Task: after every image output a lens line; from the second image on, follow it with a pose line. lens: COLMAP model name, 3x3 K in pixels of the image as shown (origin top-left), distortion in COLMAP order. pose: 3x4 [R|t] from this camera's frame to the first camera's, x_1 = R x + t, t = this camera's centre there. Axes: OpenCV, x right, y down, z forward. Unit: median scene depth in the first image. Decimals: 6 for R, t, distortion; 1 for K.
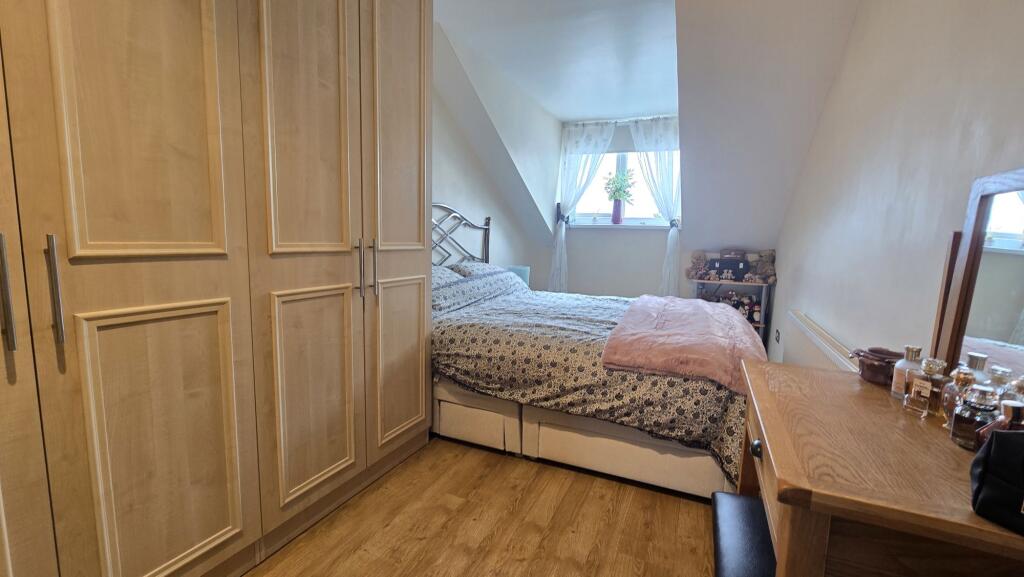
lens RADIAL K [[419.6, 0, 522.4], [0, 419.6, 285.9], [0, 0, 1]] dist [-0.000156, 0.000208]
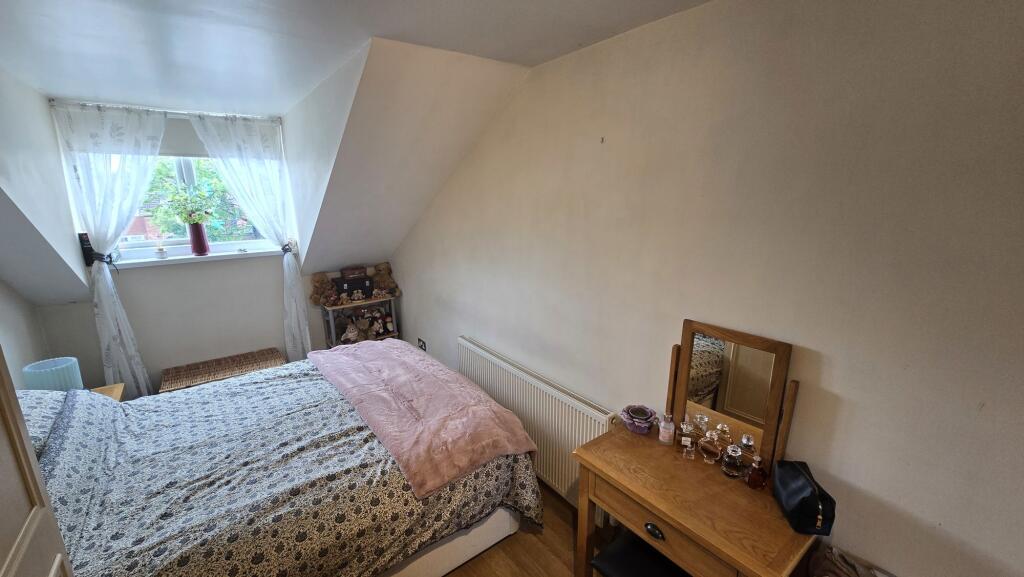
lens RADIAL K [[419.6, 0, 511.4], [0, 419.6, 293.2], [0, 0, 1]] dist [-0.000156, 0.000208]
pose [[0.488514, -0.246887, 0.836900, -0.173704], [0.129737, 0.969026, 0.210135, -0.196992], [-0.862857, 0.005924, 0.505413, 0.177851]]
